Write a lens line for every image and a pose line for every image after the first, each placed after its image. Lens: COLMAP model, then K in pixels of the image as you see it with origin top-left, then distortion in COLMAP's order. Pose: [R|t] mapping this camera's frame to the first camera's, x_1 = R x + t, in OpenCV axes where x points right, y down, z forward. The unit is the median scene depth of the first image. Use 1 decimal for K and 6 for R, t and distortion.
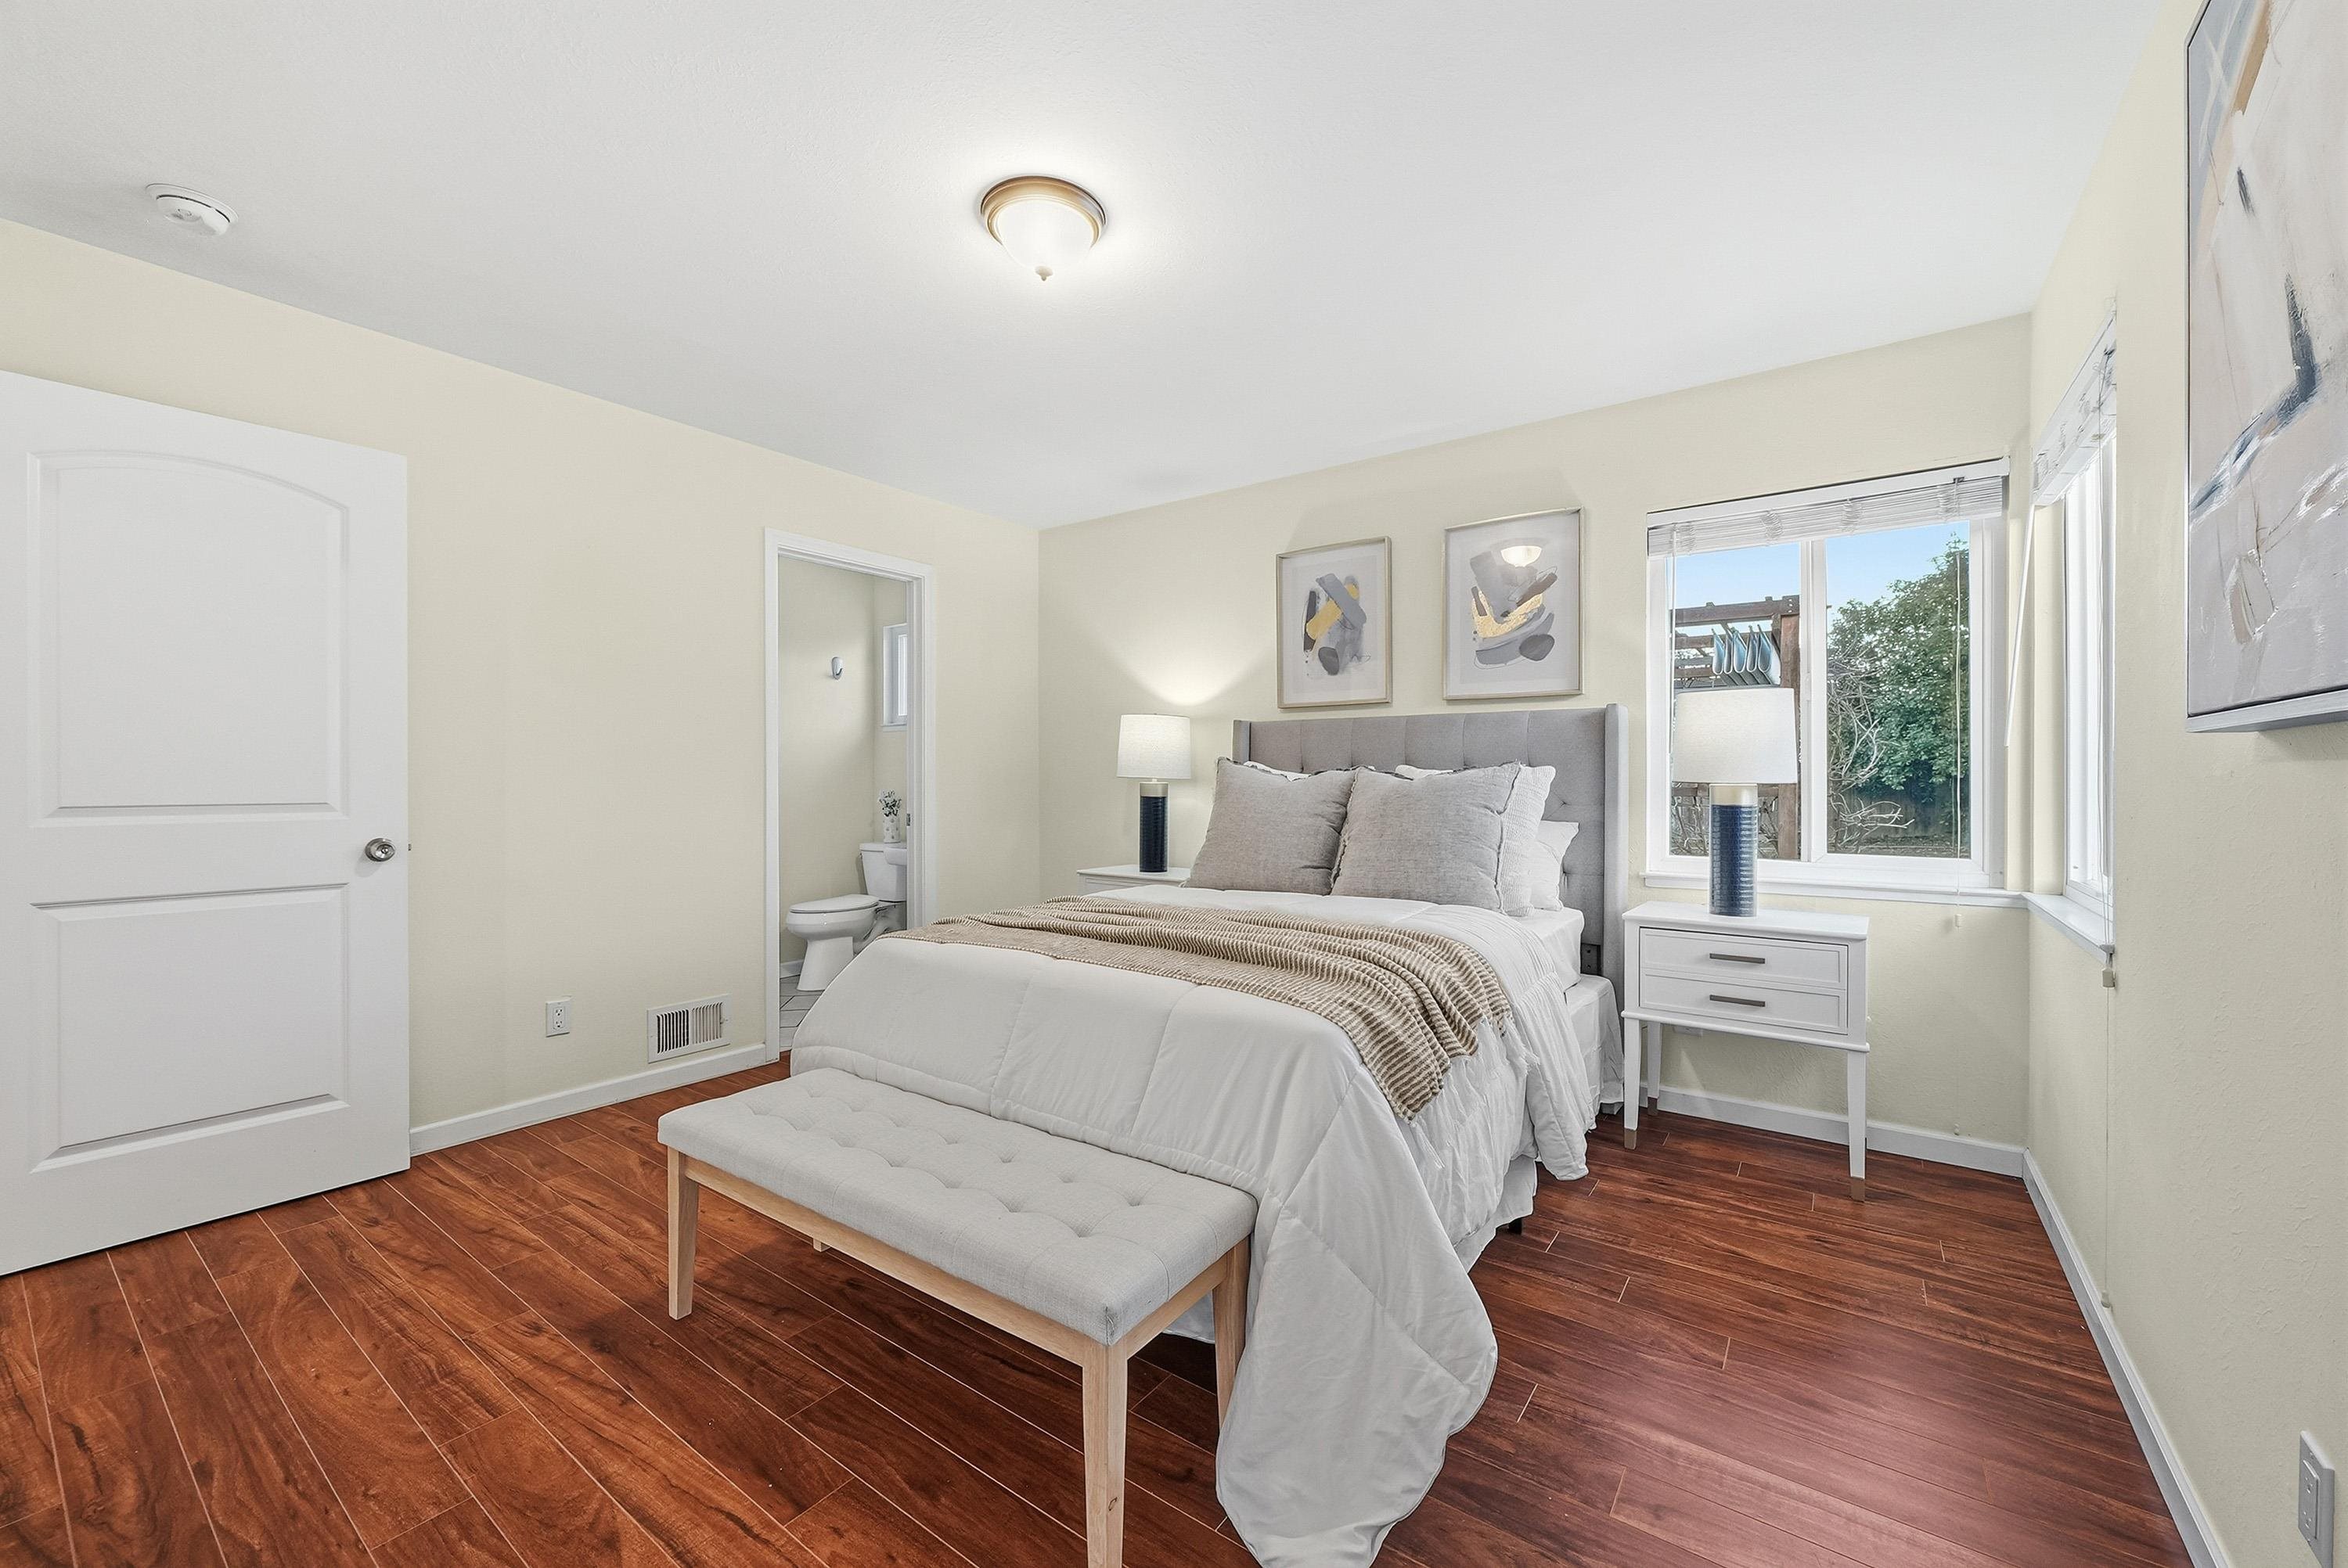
lens RADIAL K [[926.8, 0, 1190.3], [0, 926.8, 777.7], [0, 0, 1]] dist [-0.007562, 0.002772]
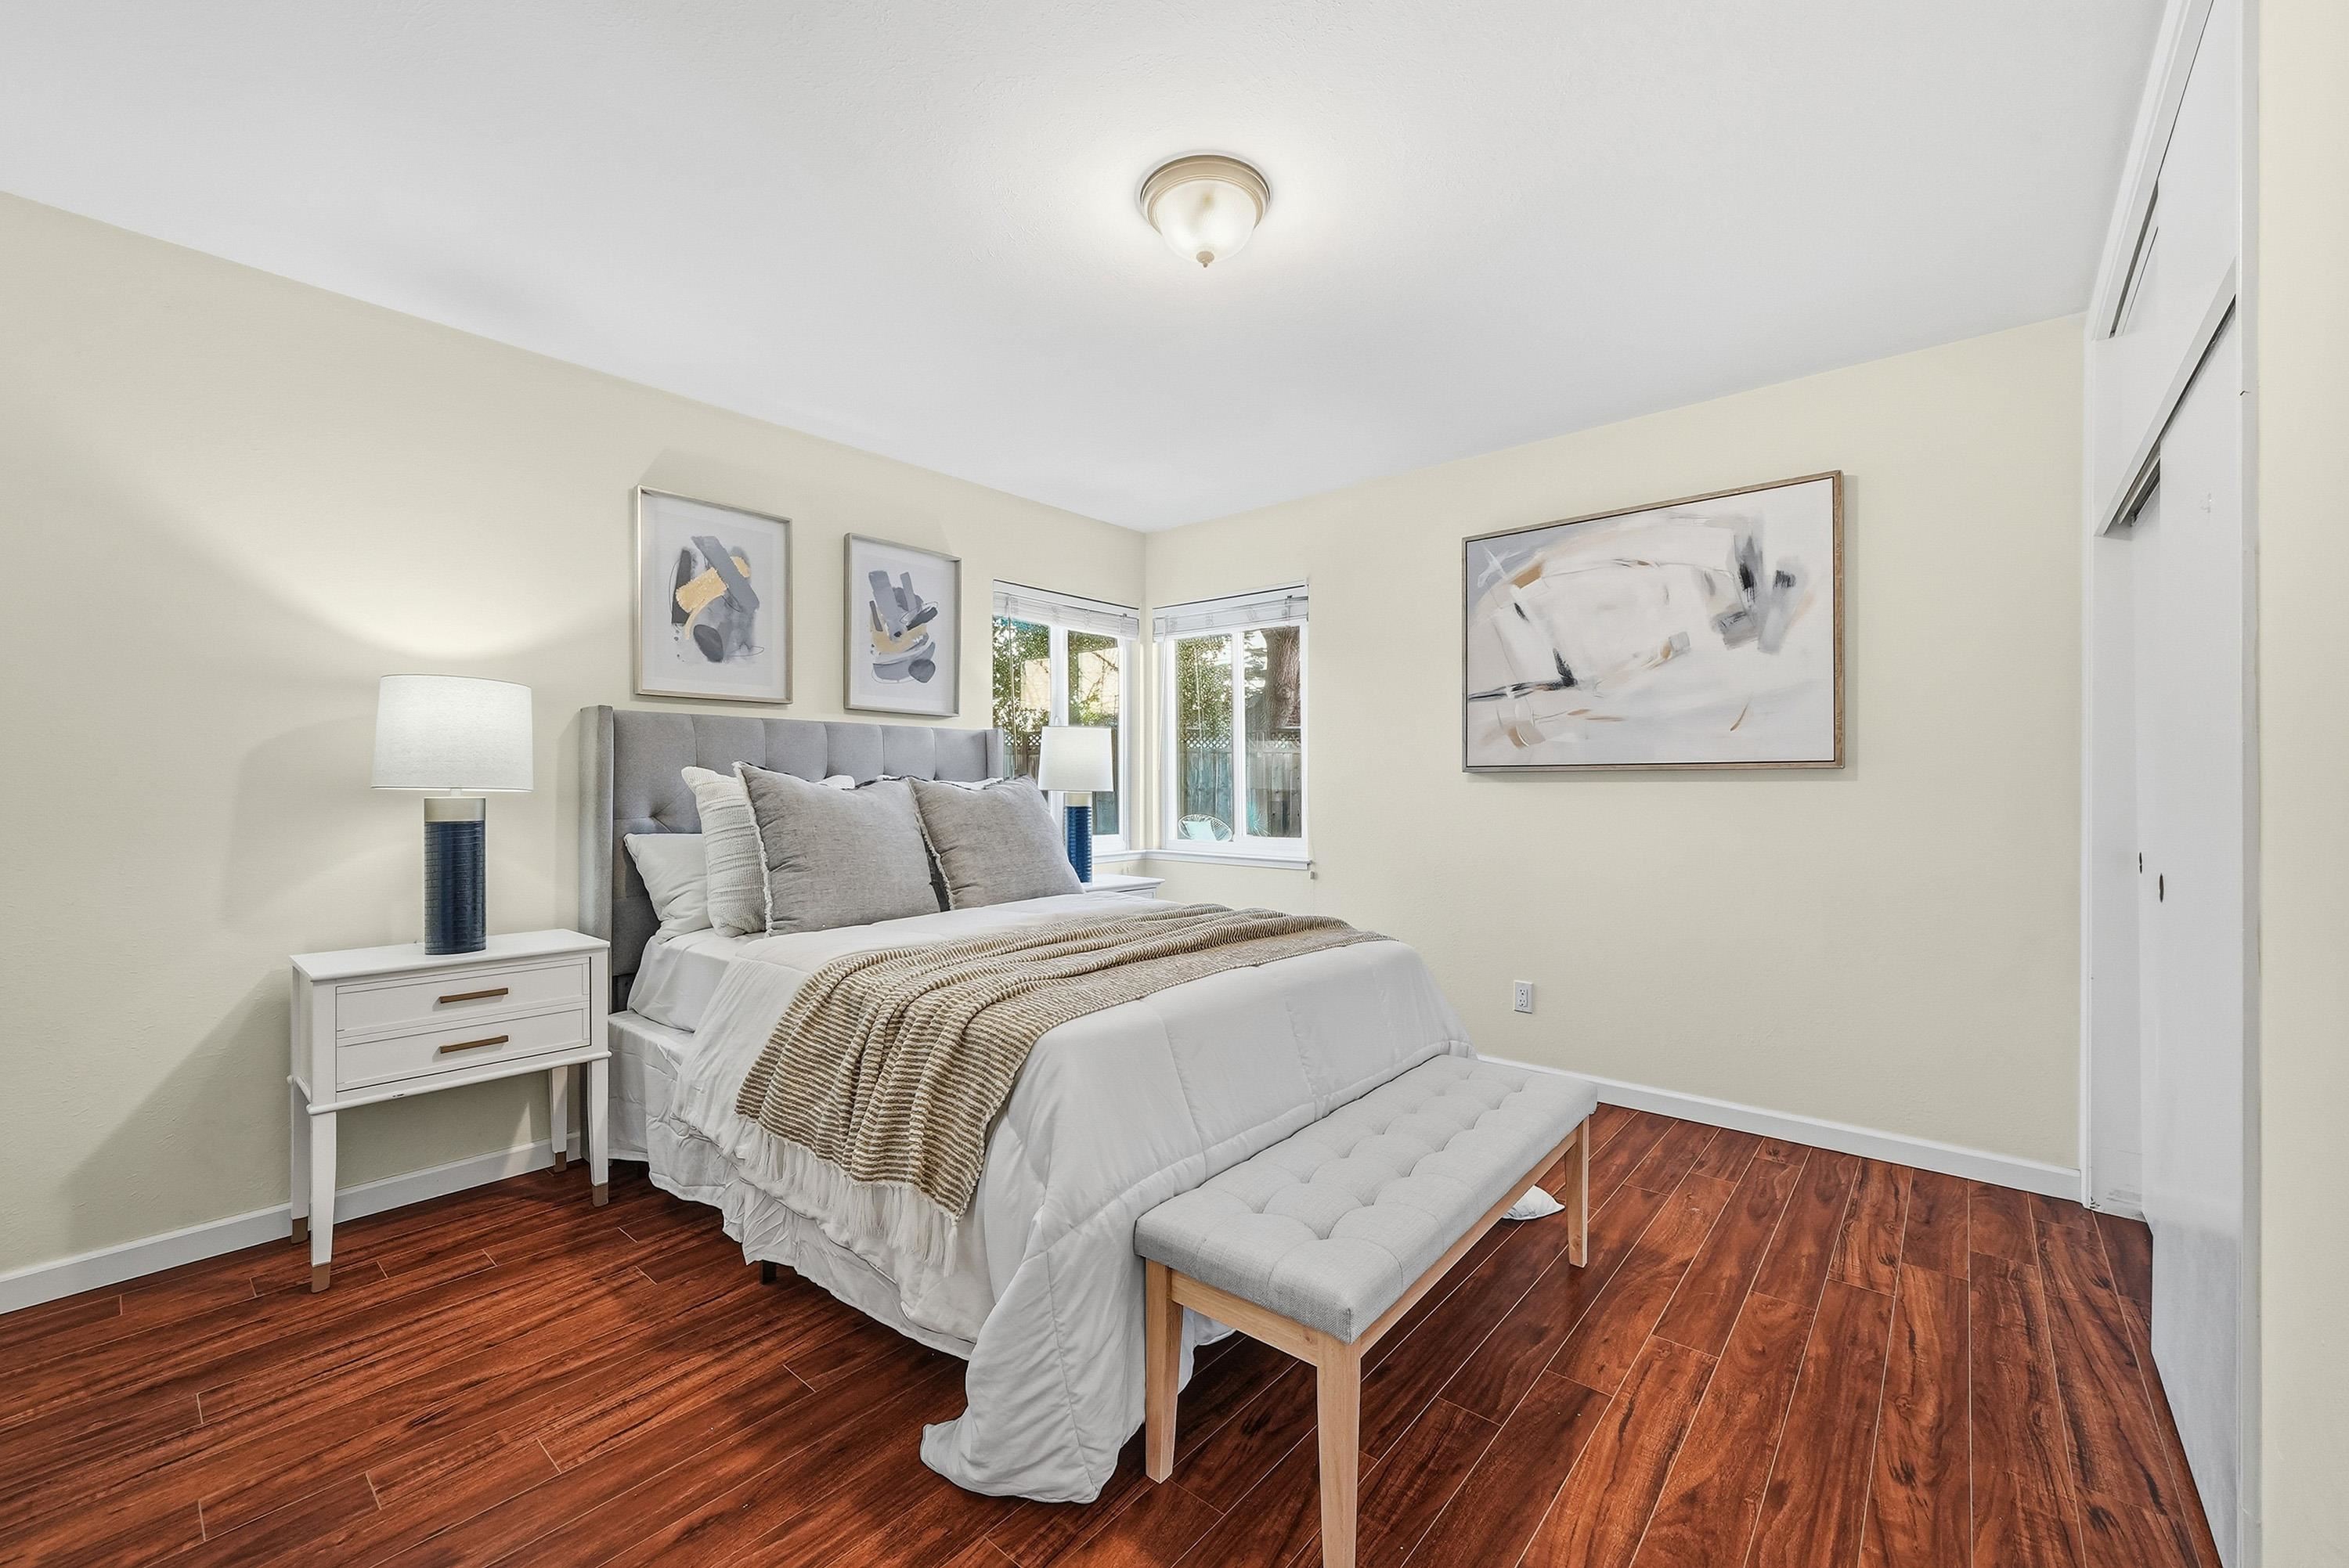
lens RADIAL K [[927.2, 0, 1170.3], [0, 927.2, 782.4], [0, 0, 1]] dist [-0.007562, 0.002772]
pose [[0.084104, 0.002397, 0.996454, -0.715062], [0.001151, 0.999996, -0.002502, -0.003381], [-0.996456, 0.001358, 0.084101, 0.616004]]
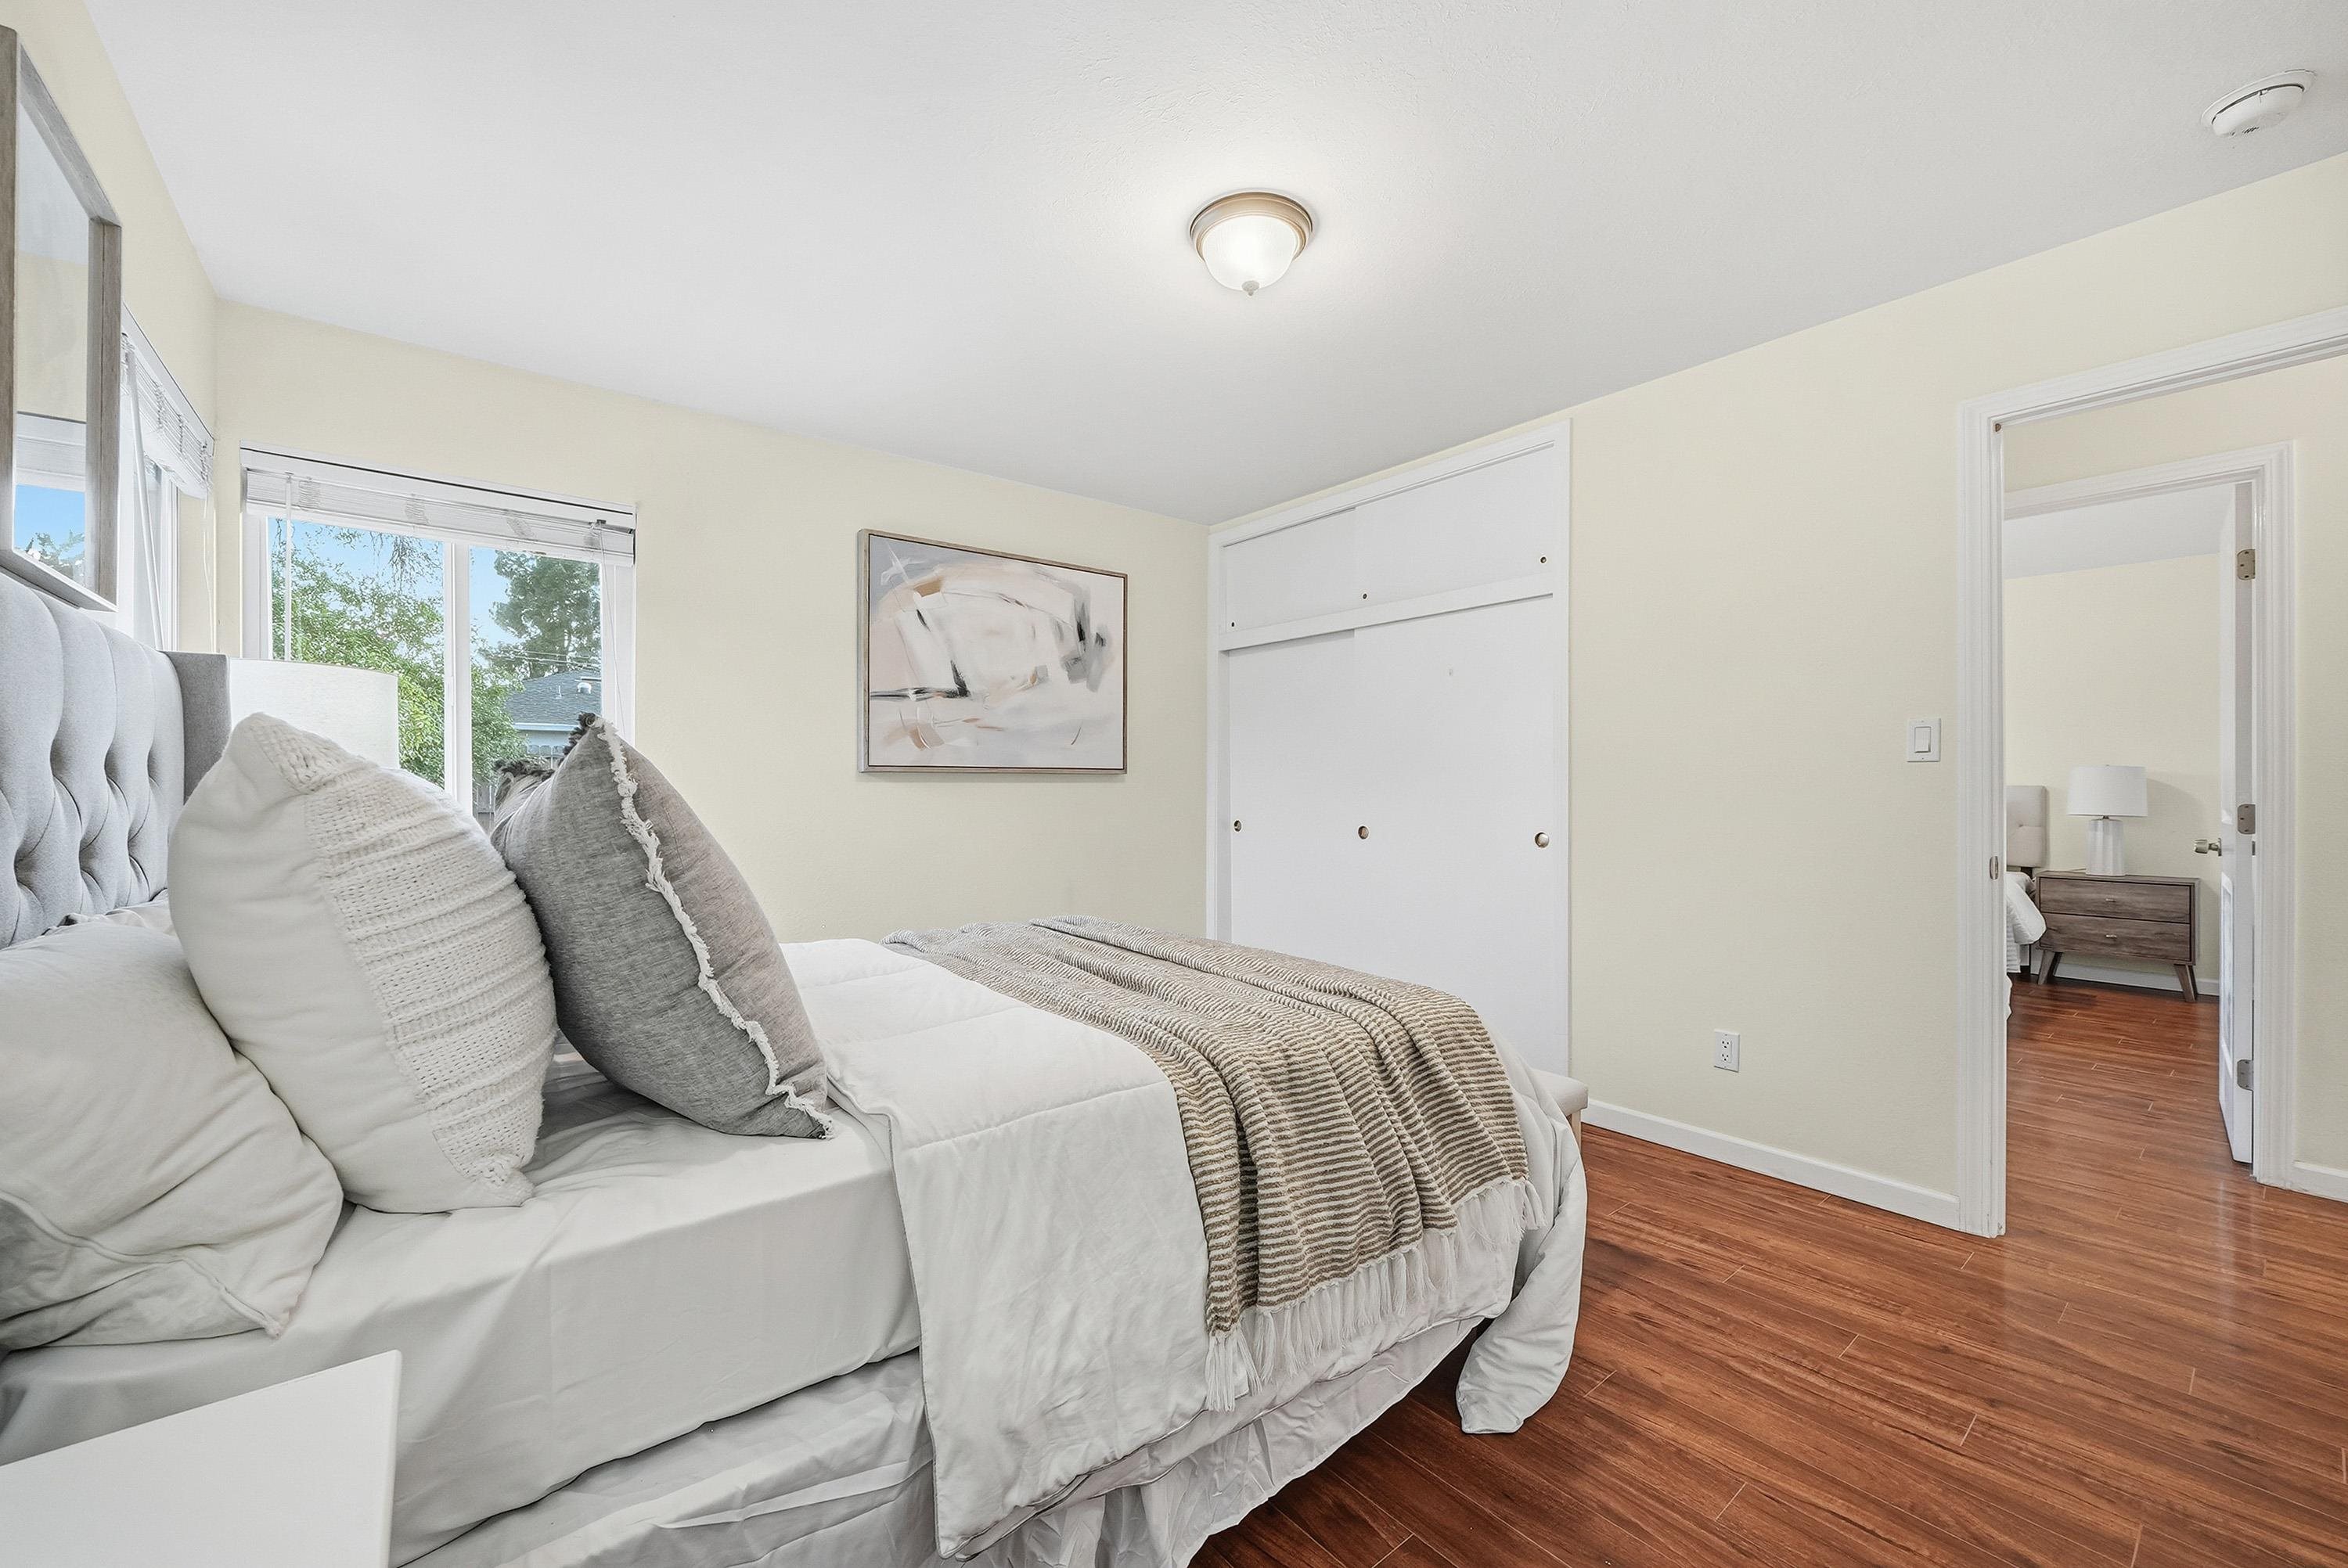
lens RADIAL K [[926.8, 0, 1182.0], [0, 926.8, 790.8], [0, 0, 1]] dist [-0.007562, 0.002772]
pose [[-0.965244, -0.001151, 0.261348, -0.224388], [0.000224, 0.999986, 0.005230, -0.001141], [-0.261351, 0.005107, -0.965230, 1.283999]]
